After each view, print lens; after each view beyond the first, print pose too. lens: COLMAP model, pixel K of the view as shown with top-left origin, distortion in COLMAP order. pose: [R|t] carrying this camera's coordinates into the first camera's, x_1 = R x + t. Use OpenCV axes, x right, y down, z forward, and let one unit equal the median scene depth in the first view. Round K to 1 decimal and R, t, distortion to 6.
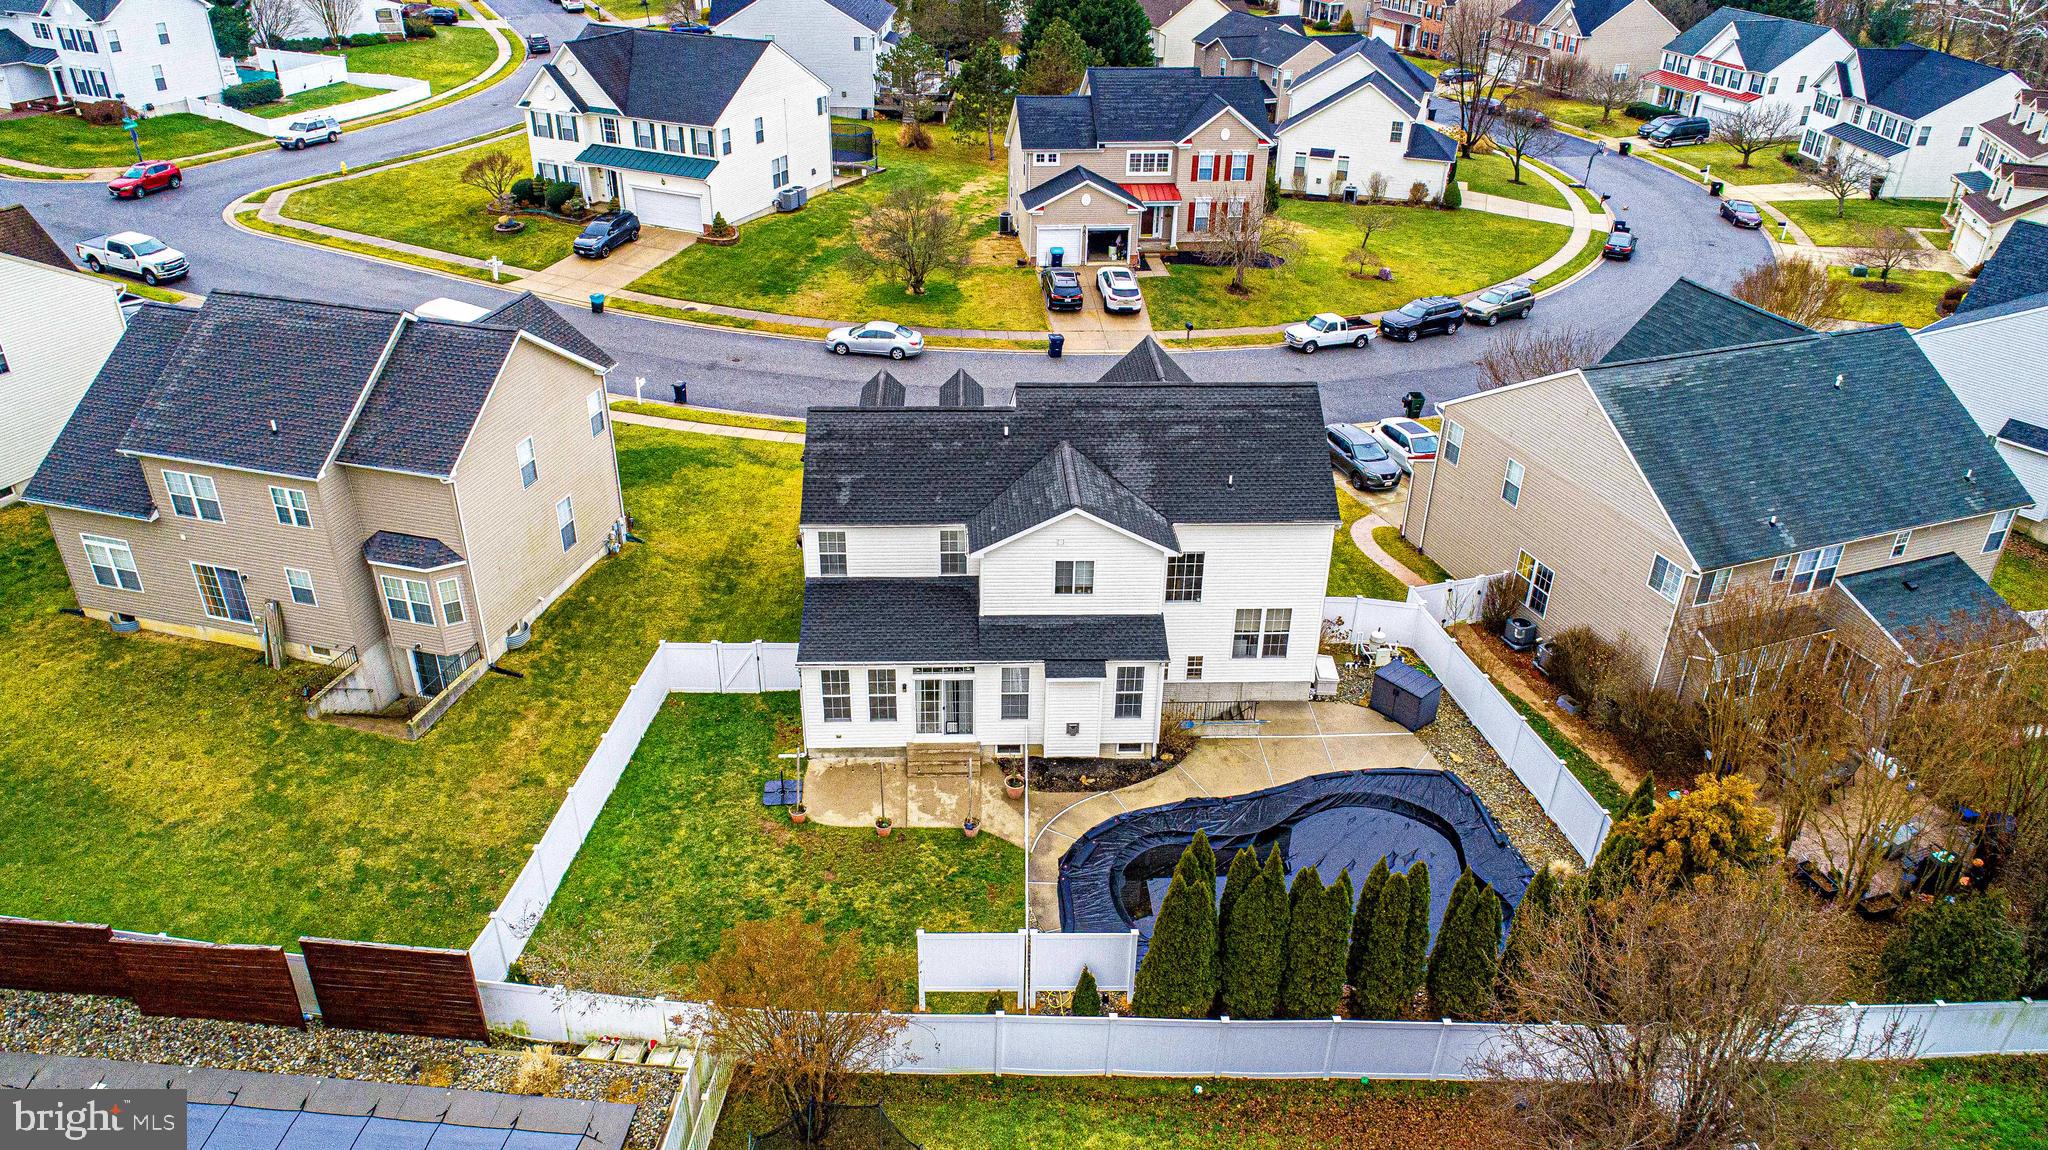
lens RADIAL K [[1381.5, 0, 1024.0], [0, 1381.5, 575.0], [0, 0, 1]] dist [-0.010827, -0.002898]
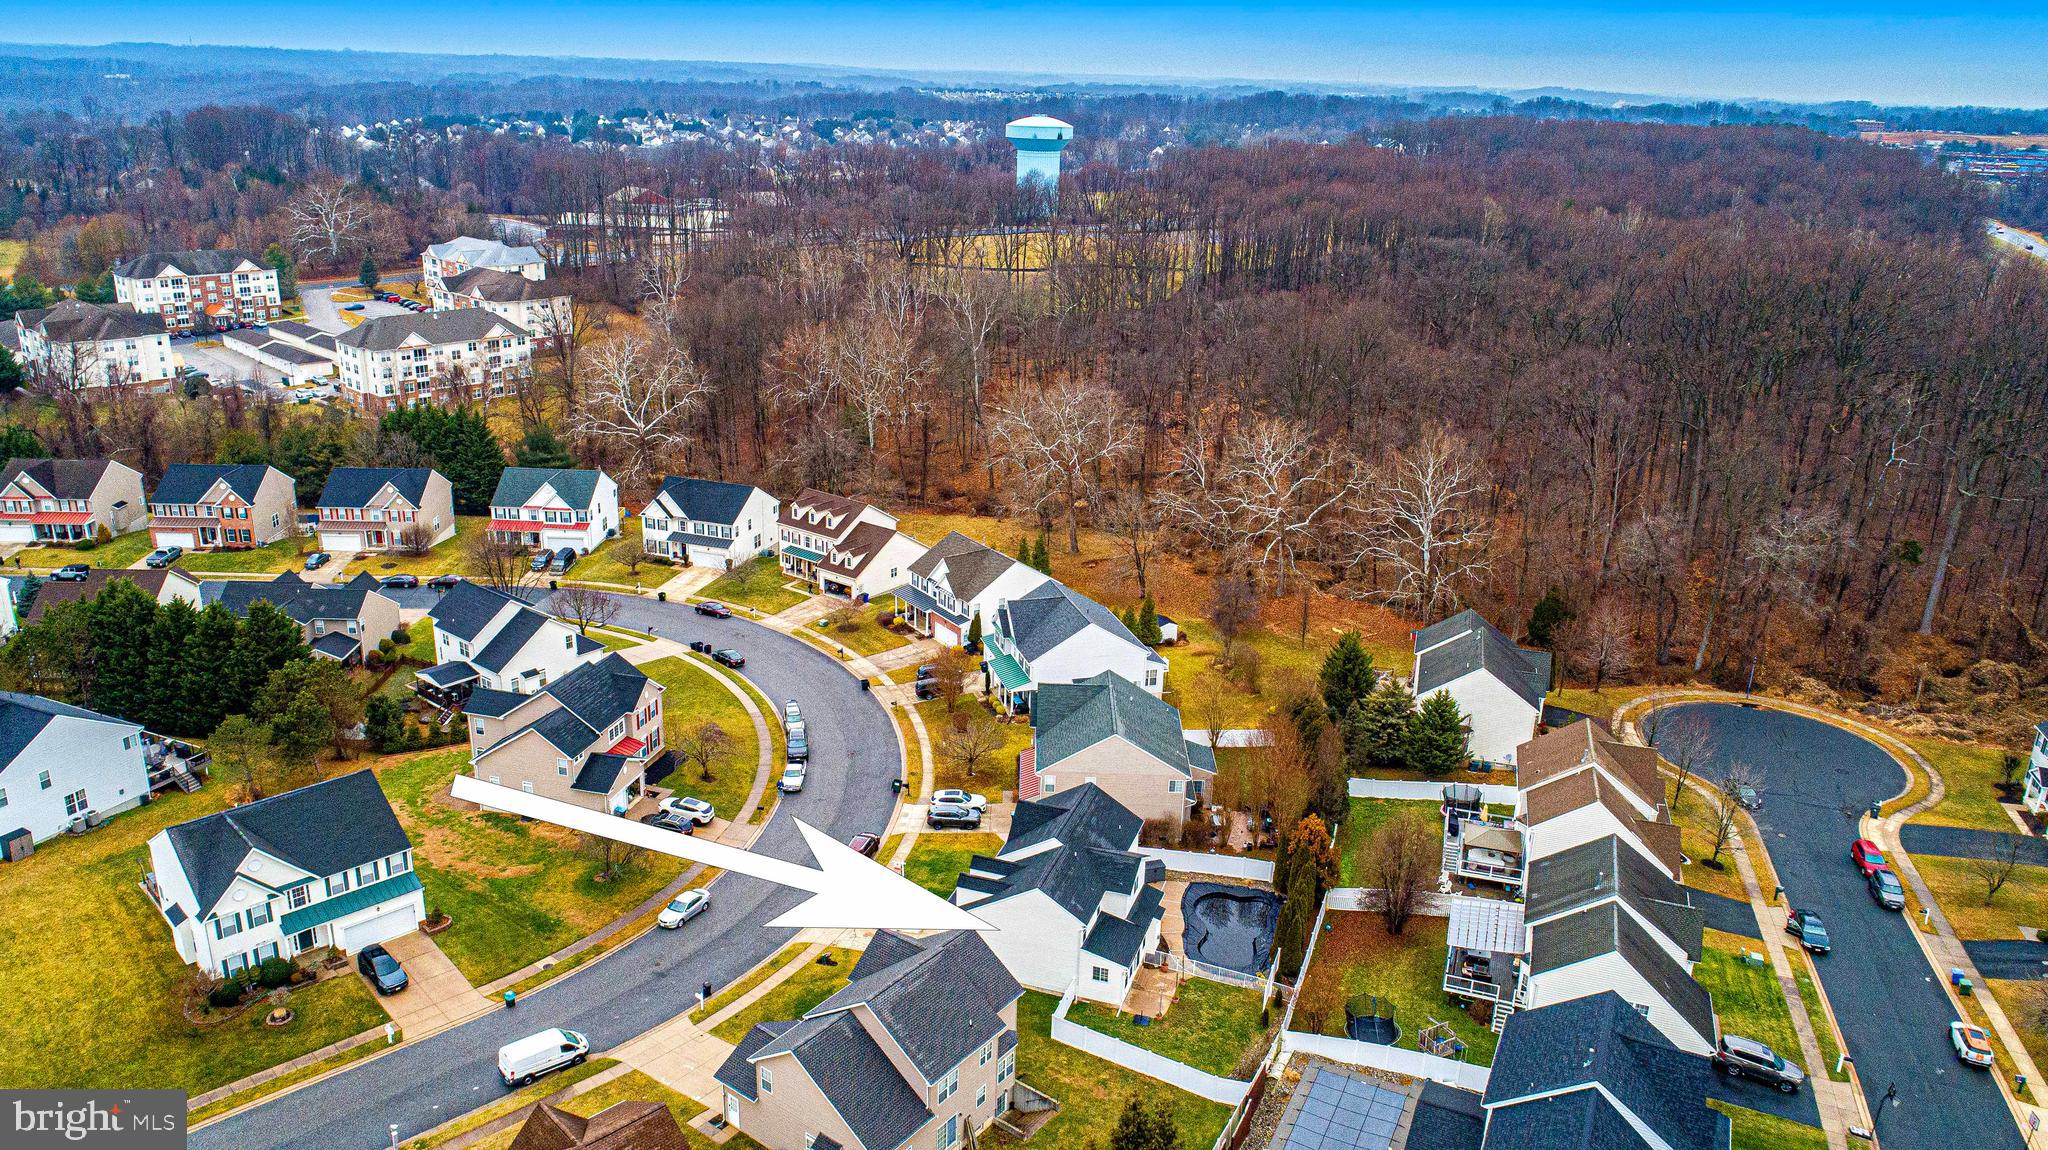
lens RADIAL K [[1381.5, 0, 1024.0], [0, 1381.5, 575.0], [0, 0, 1]] dist [-0.010827, -0.002898]
pose [[0.384967, -0.307642, 0.870148, -2.024189], [0.451759, 0.884953, 0.113011, -0.859479], [-0.804807, 0.349591, 0.479658, -0.256193]]
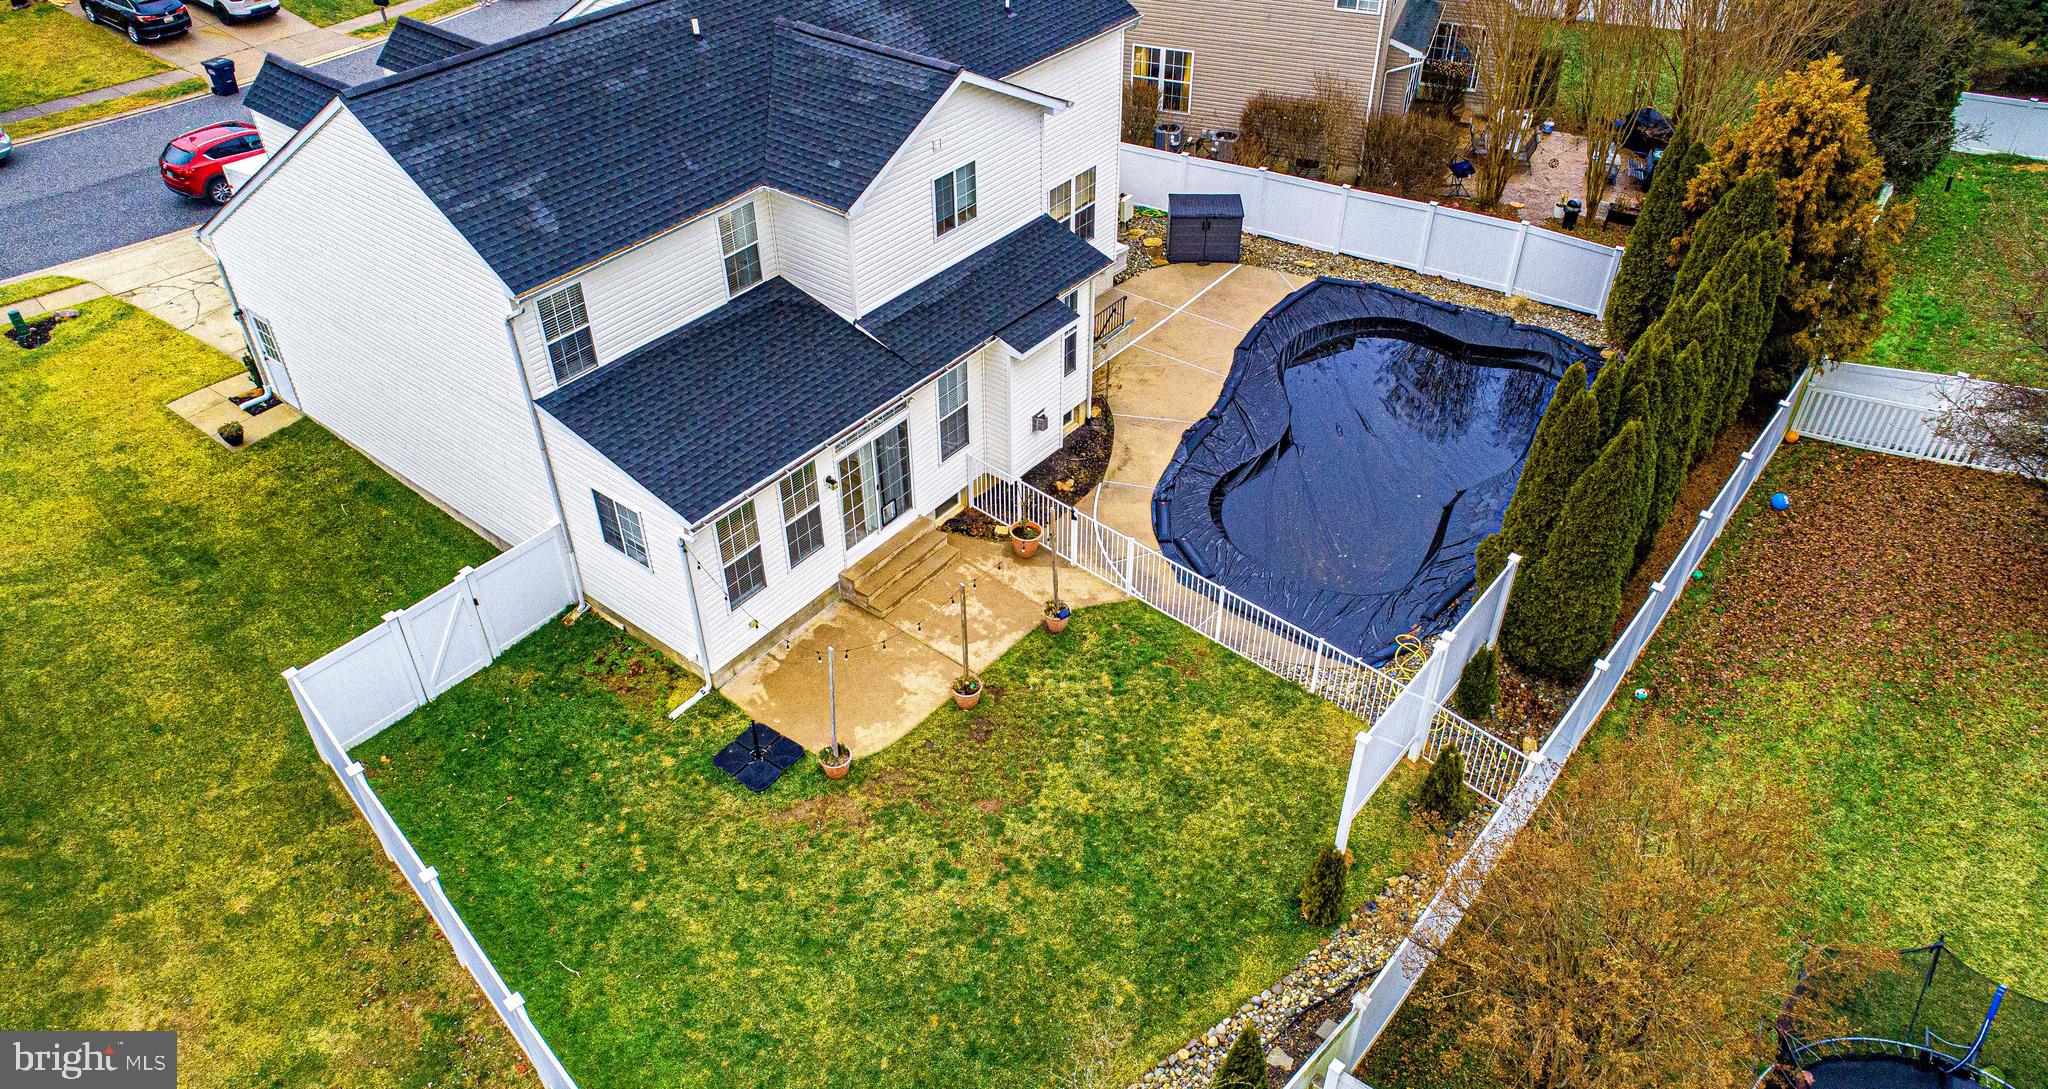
lens RADIAL K [[1385.7, 0, 1020.2], [0, 1385.7, 503.2], [0, 0, 1]] dist [-0.003373, 0.000249]
pose [[0.658797, -0.474374, 0.583914, -0.361523], [0.393603, 0.878783, 0.269847, -0.033531], [-0.641142, 0.052056, 0.765654, 0.492711]]
